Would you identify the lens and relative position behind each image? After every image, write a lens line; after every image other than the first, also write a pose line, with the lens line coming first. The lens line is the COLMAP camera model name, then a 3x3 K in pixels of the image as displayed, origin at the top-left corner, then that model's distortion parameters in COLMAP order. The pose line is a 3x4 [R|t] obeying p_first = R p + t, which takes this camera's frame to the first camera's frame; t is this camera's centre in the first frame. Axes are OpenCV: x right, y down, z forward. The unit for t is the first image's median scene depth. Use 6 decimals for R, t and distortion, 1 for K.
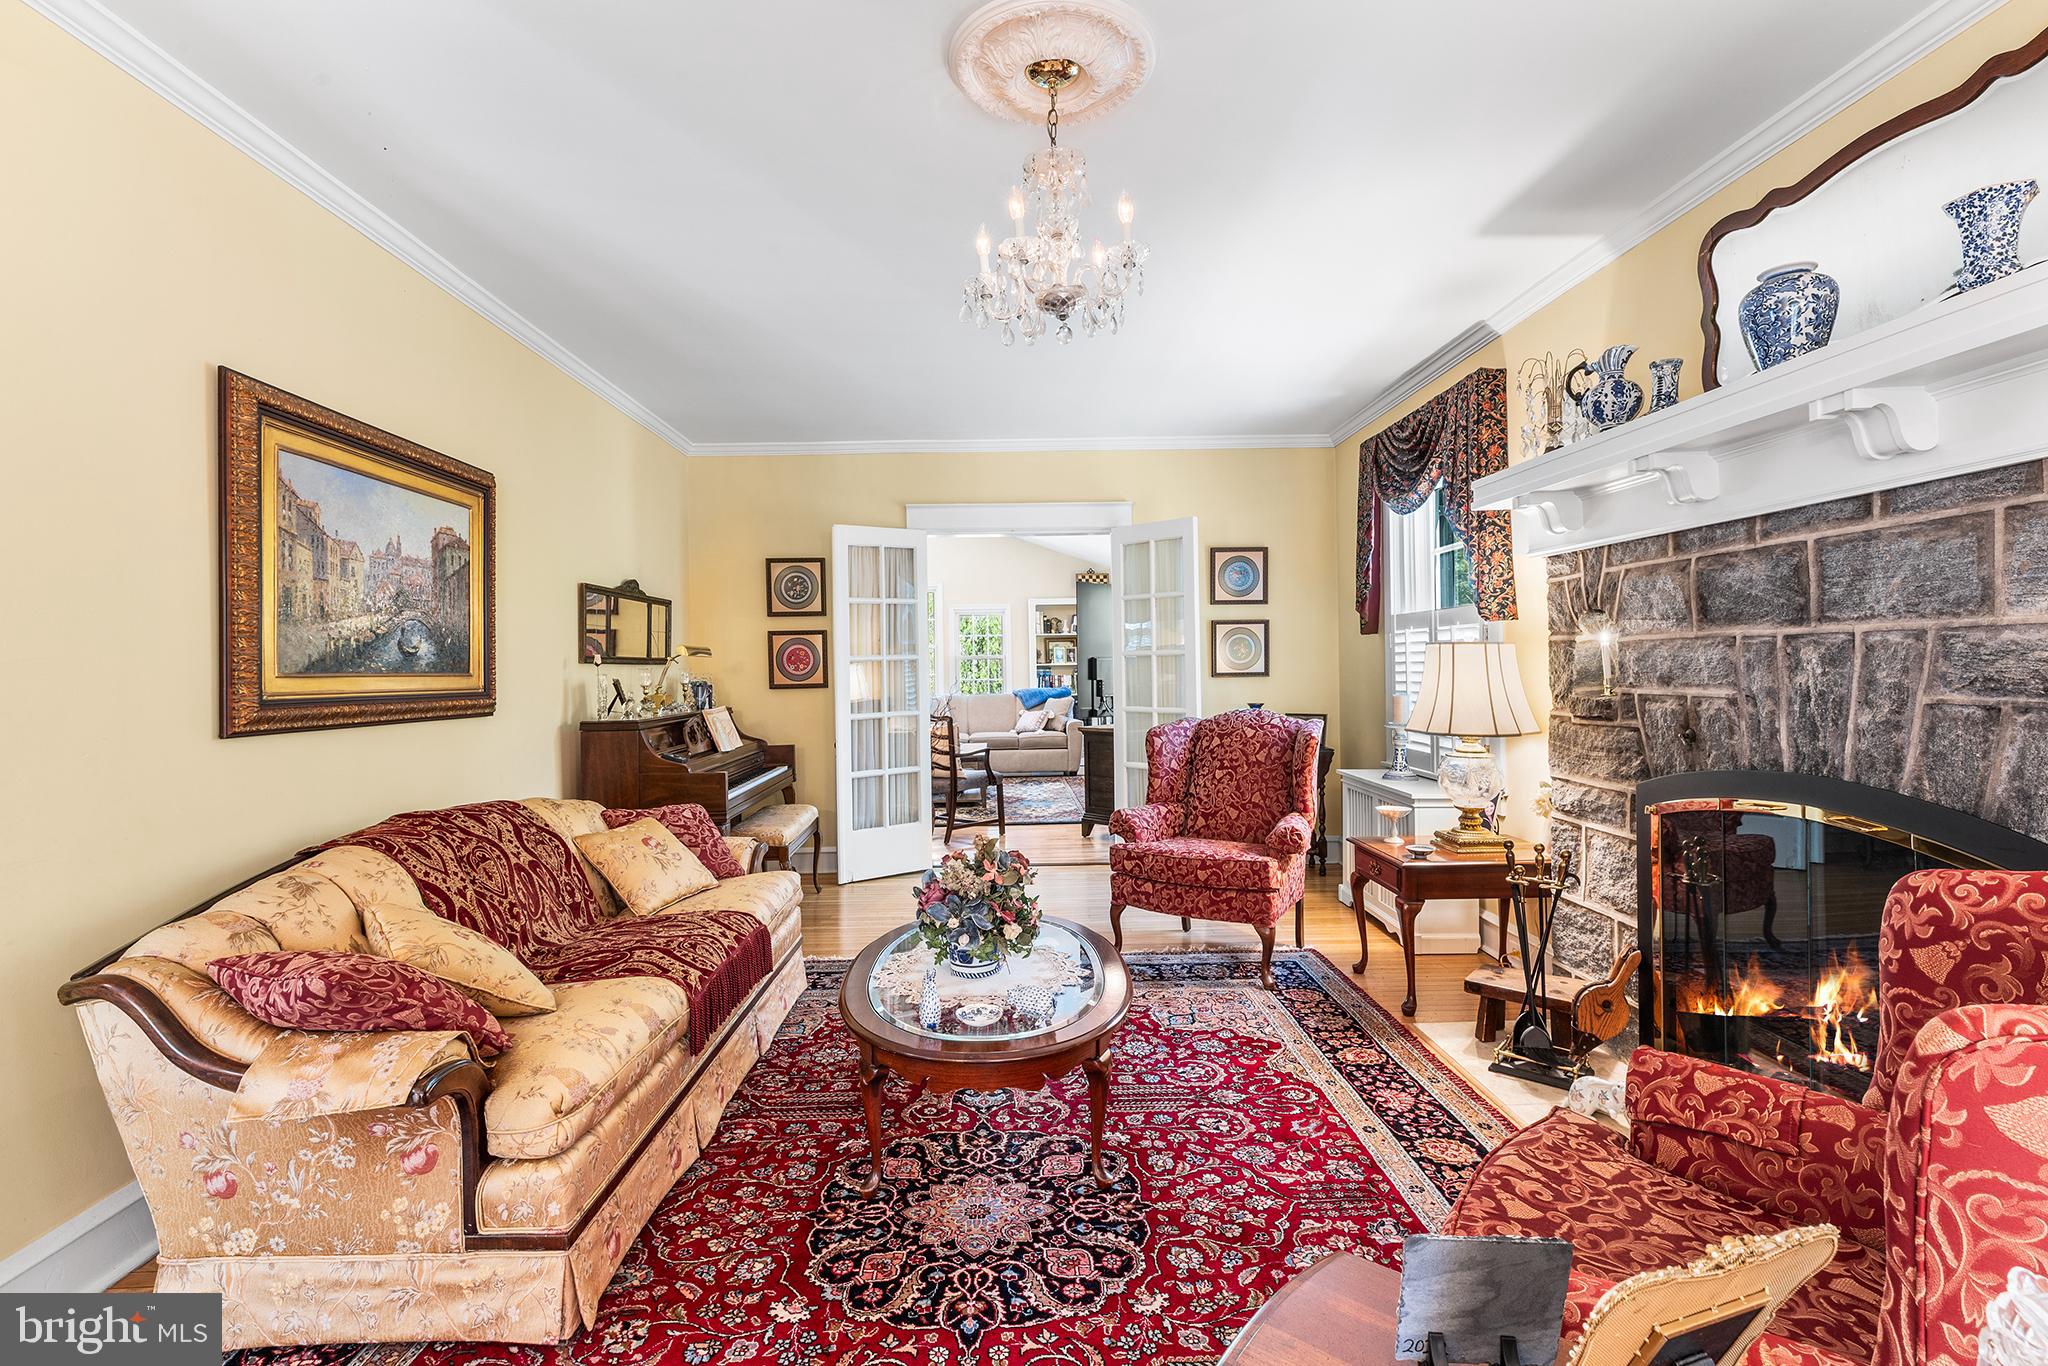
lens RADIAL K [[933.8, 0, 1058.4], [0, 933.8, 665.2], [0, 0, 1]] dist [0.003716, -0.001079]
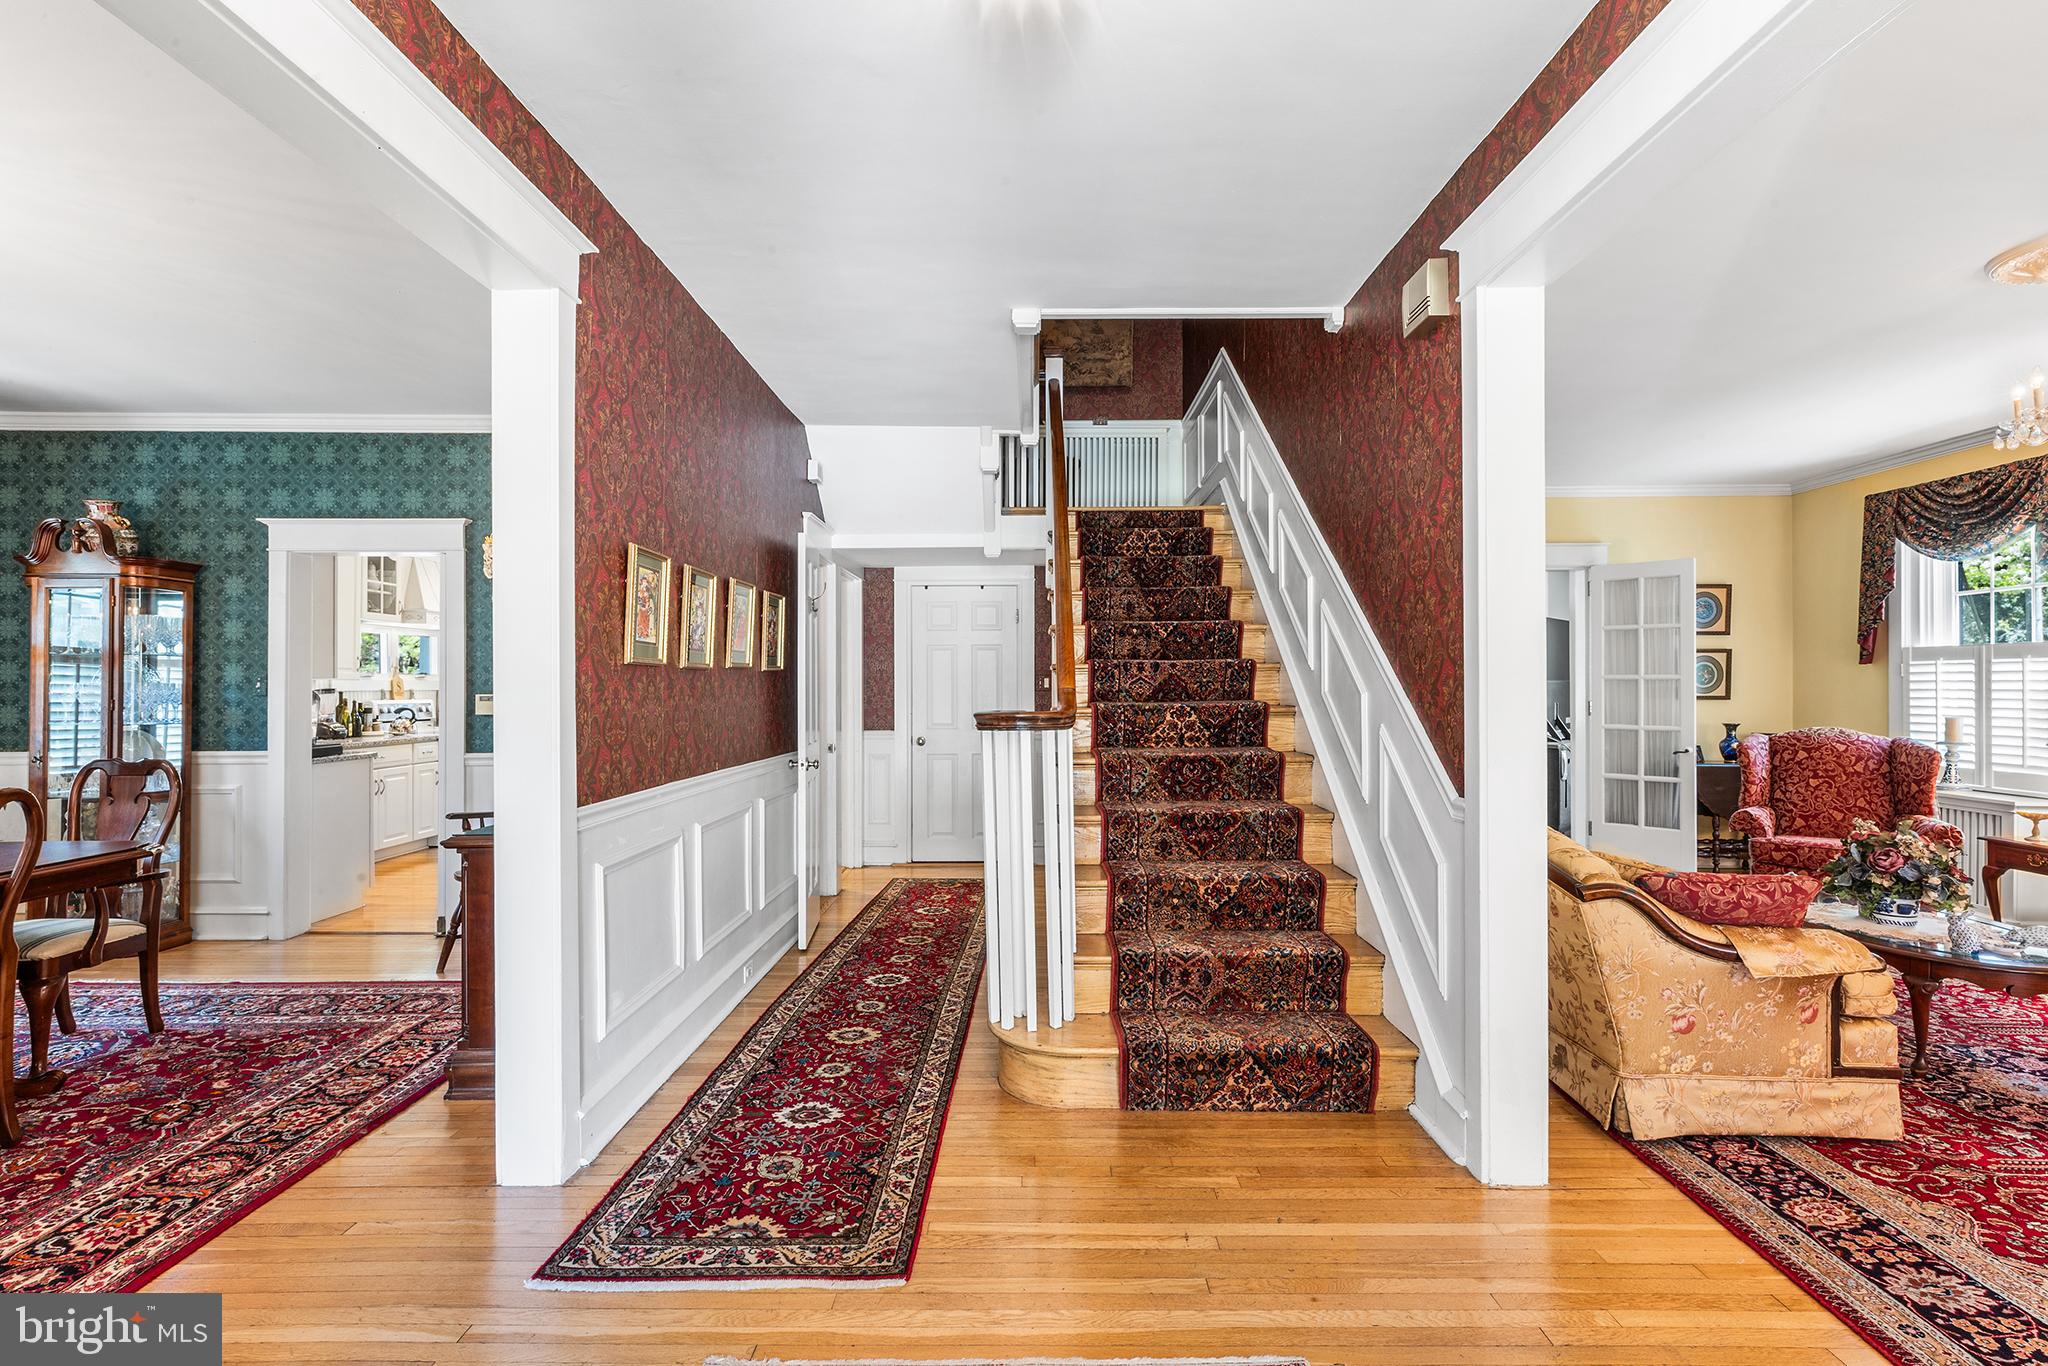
lens RADIAL K [[933.8, 0, 1010.1], [0, 933.8, 683.8], [0, 0, 1]] dist [0.003716, -0.001079]
pose [[0.998231, 0.014350, -0.057689, -1.311253], [-0.014412, 0.999896, -0.000653, 0.013672], [0.057674, 0.001484, 0.998334, -0.397717]]
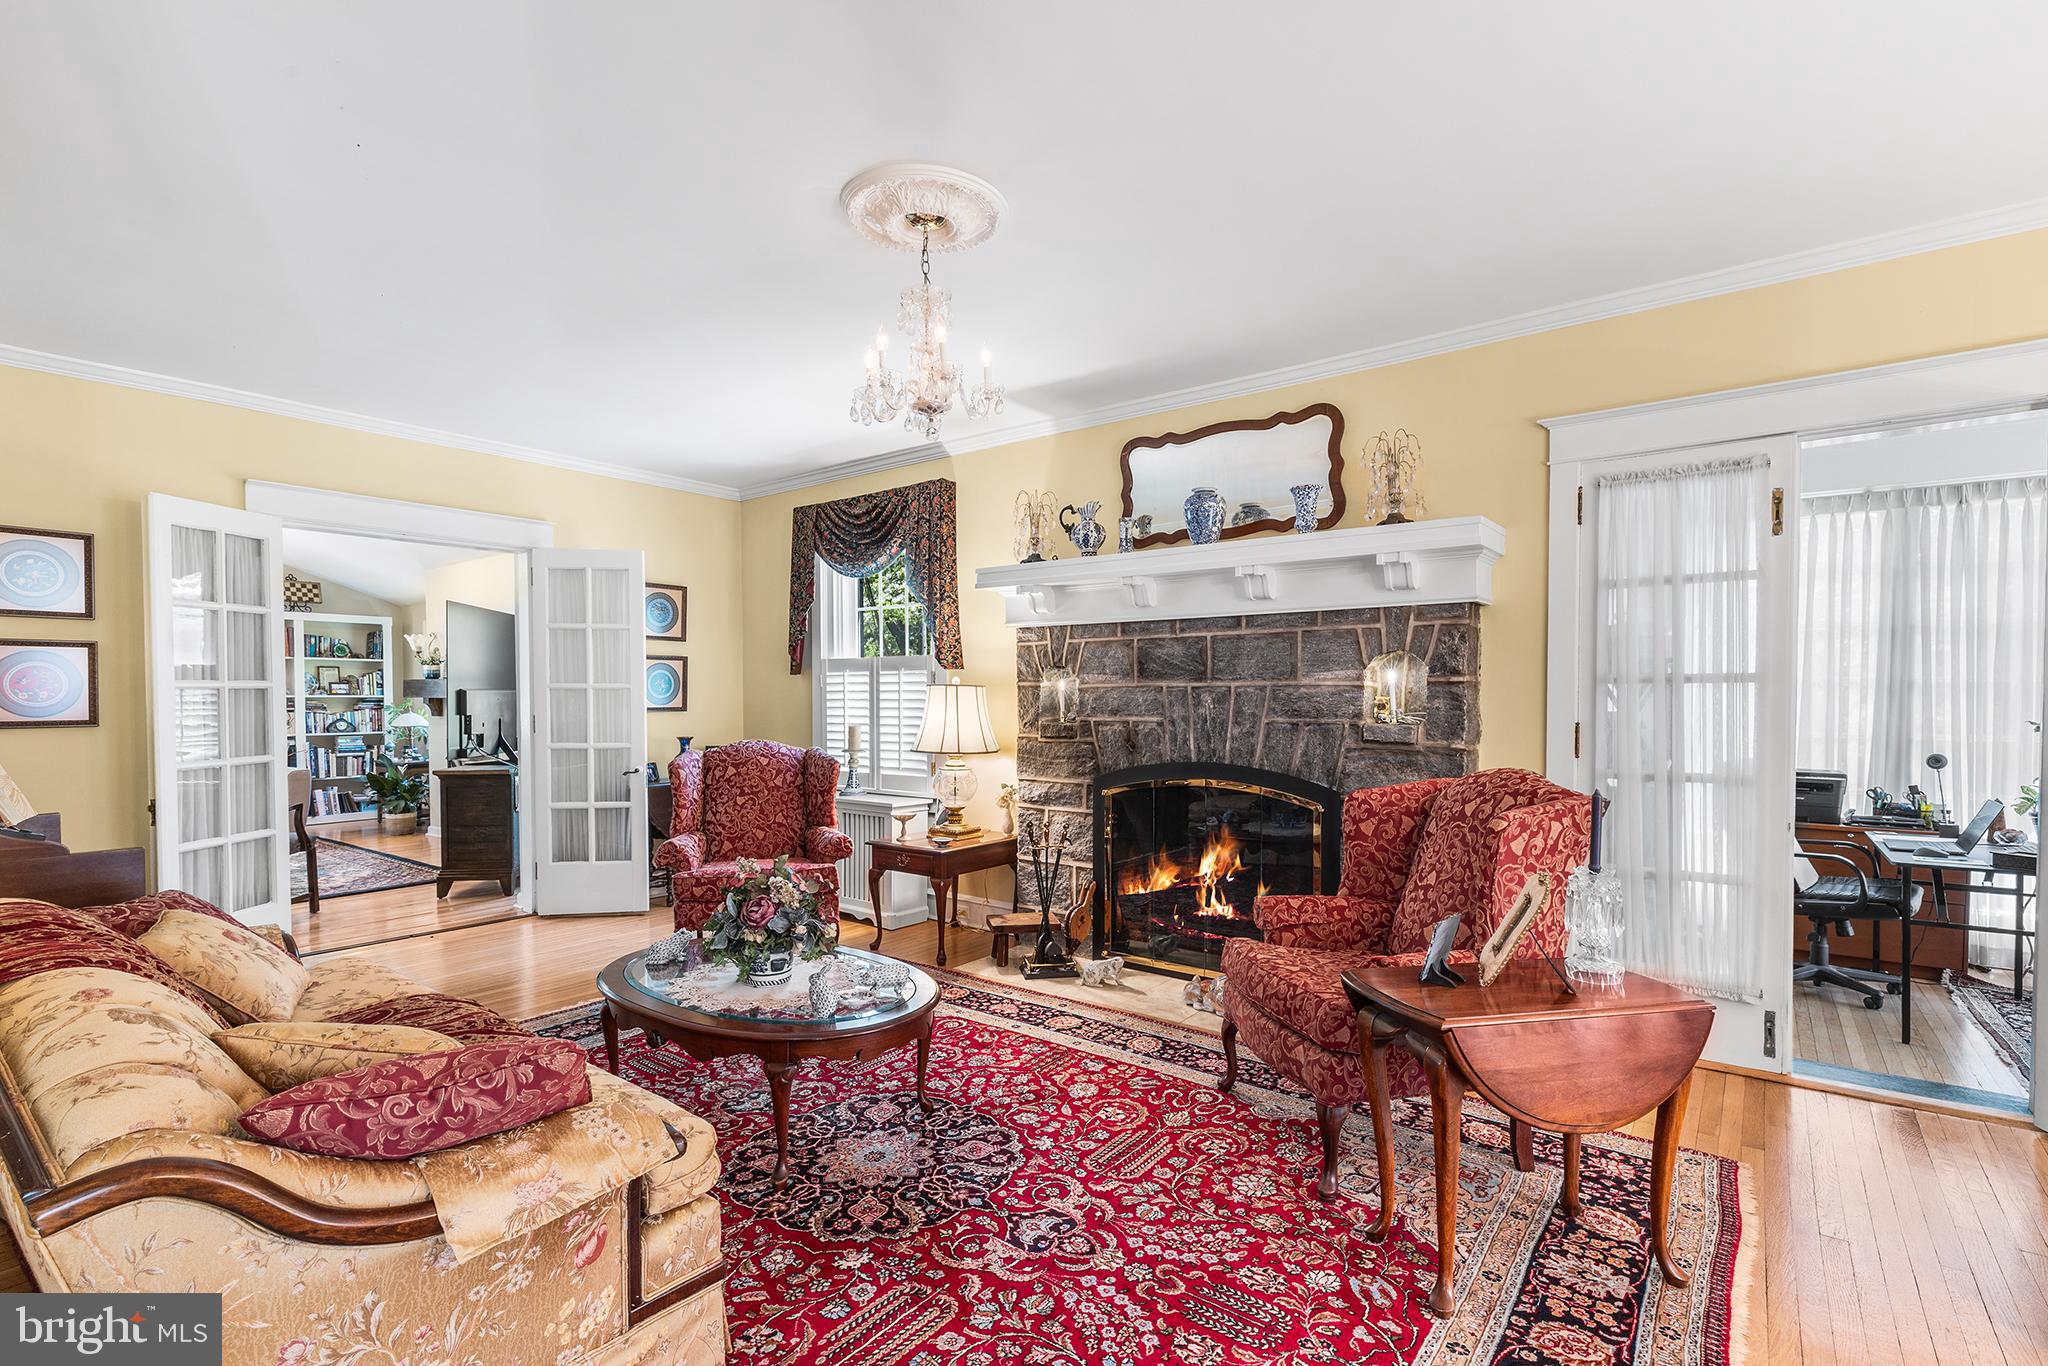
lens RADIAL K [[933.8, 0, 1038.9], [0, 933.8, 715.5], [0, 0, 1]] dist [0.003716, -0.001079]
pose [[0.629929, -0.002111, 0.776650, -0.768776], [-0.008183, 0.999923, 0.009355, 0.008554], [-0.776610, -0.012248, 0.629863, 0.082225]]
